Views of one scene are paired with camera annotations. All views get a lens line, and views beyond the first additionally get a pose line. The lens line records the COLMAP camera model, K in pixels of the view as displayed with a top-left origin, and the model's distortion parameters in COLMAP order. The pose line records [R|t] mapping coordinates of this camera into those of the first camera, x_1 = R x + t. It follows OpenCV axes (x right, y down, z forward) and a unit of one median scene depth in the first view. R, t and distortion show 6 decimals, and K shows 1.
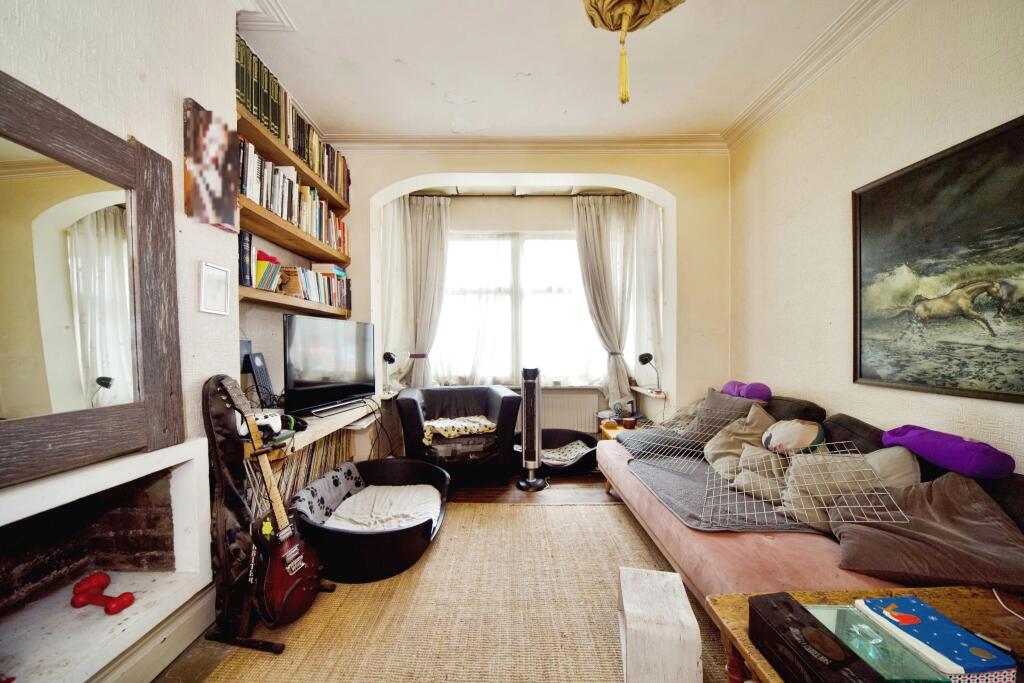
lens RADIAL K [[391.2, 0, 509.5], [0, 391.2, 348.7], [0, 0, 1]] dist [-0.001580, -0.000155]
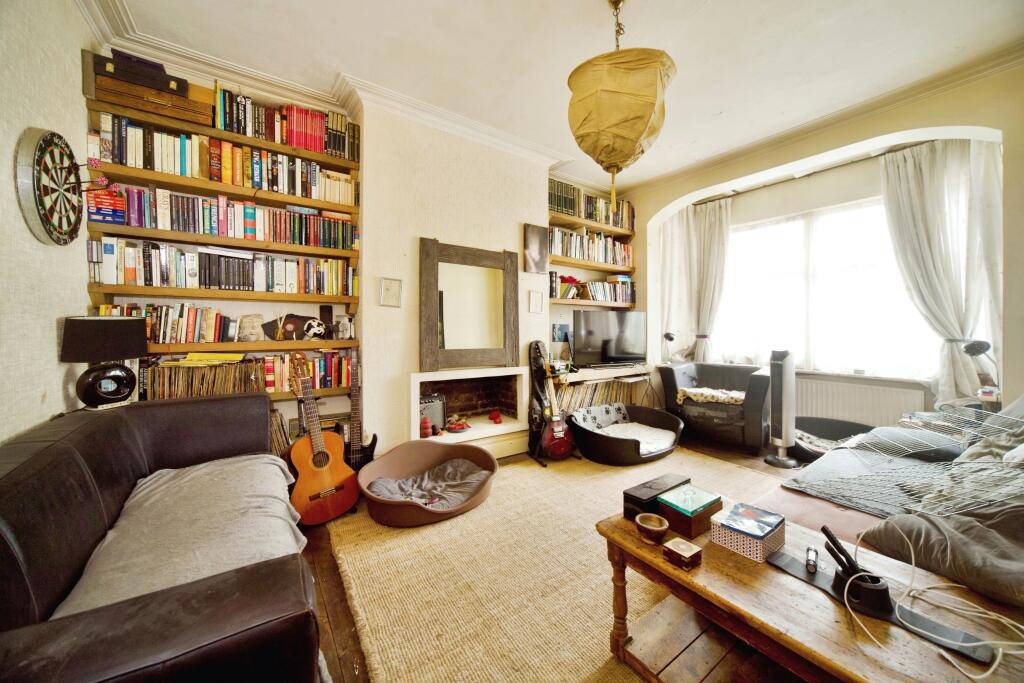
lens RADIAL K [[363.2, 0, 512.2], [0, 363.2, 326.5], [0, 0, 1]] dist [-0.000098, -0.000003]
pose [[0.562653, 0.006567, -0.826667, 0.550384], [-0.012210, 0.999925, -0.000367, -0.006259], [0.826603, 0.010300, 0.562691, -0.171973]]
